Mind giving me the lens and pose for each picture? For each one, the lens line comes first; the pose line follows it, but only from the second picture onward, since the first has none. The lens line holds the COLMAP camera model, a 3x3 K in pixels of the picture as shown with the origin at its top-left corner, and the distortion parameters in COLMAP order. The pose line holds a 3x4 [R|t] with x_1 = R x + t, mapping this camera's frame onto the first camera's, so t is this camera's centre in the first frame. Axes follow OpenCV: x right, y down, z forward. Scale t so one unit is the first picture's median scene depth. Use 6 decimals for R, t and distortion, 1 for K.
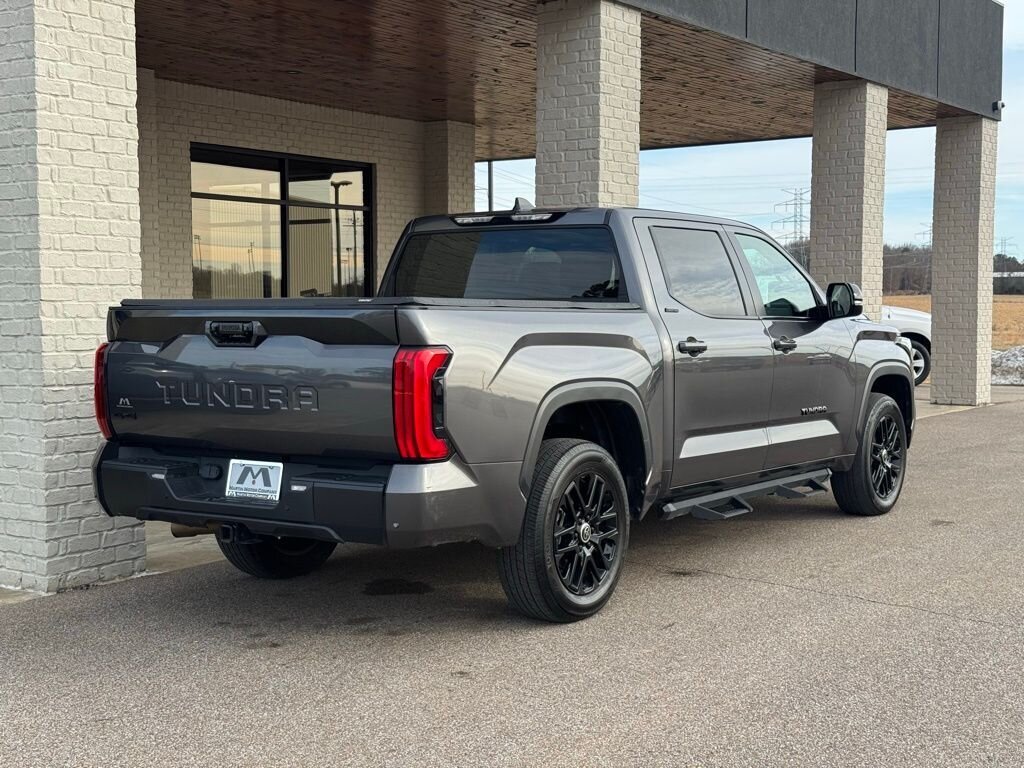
lens RADIAL K [[1426.4, 0, 520.2], [0, 1426.4, 384.6], [0, 0, 1]] dist [0.136462, 0.000000]
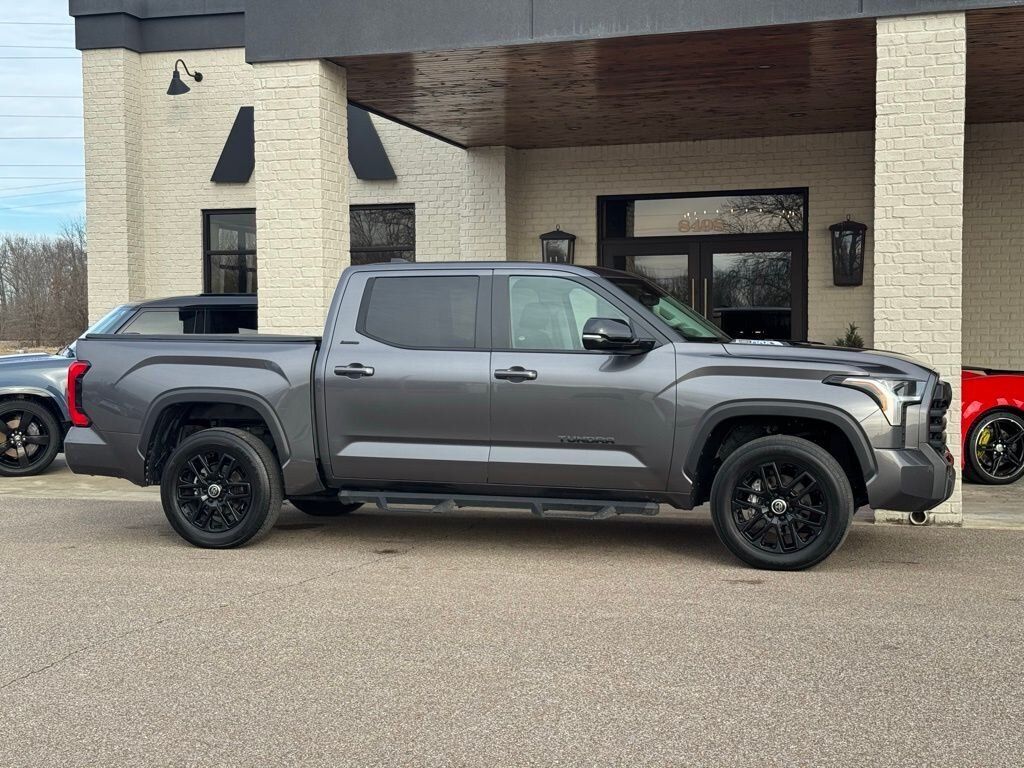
lens RADIAL K [[1426.4, 0, 505.5], [0, 1426.4, 388.2], [0, 0, 1]] dist [0.136462, 0.000000]
pose [[0.304156, 0.033824, -0.952022, 1.004911], [-0.052718, 0.998436, 0.018631, -0.030431], [0.951163, 0.044522, 0.305463, 0.532852]]
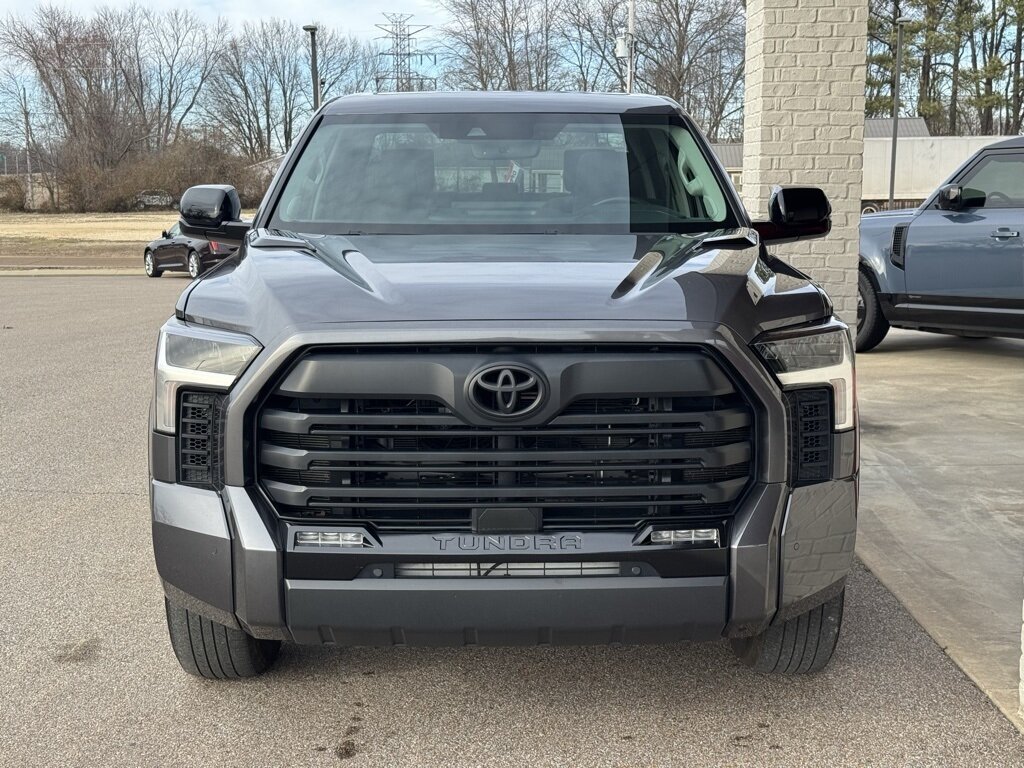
lens RADIAL K [[1426.4, 0, 526.4], [0, 1426.4, 393.5], [0, 0, 1]] dist [0.136462, 0.000000]
pose [[-0.811500, 0.090816, -0.577252, 0.416210], [-0.030972, 0.979777, 0.197683, -0.094149], [0.583531, 0.178298, -0.792276, 1.368822]]
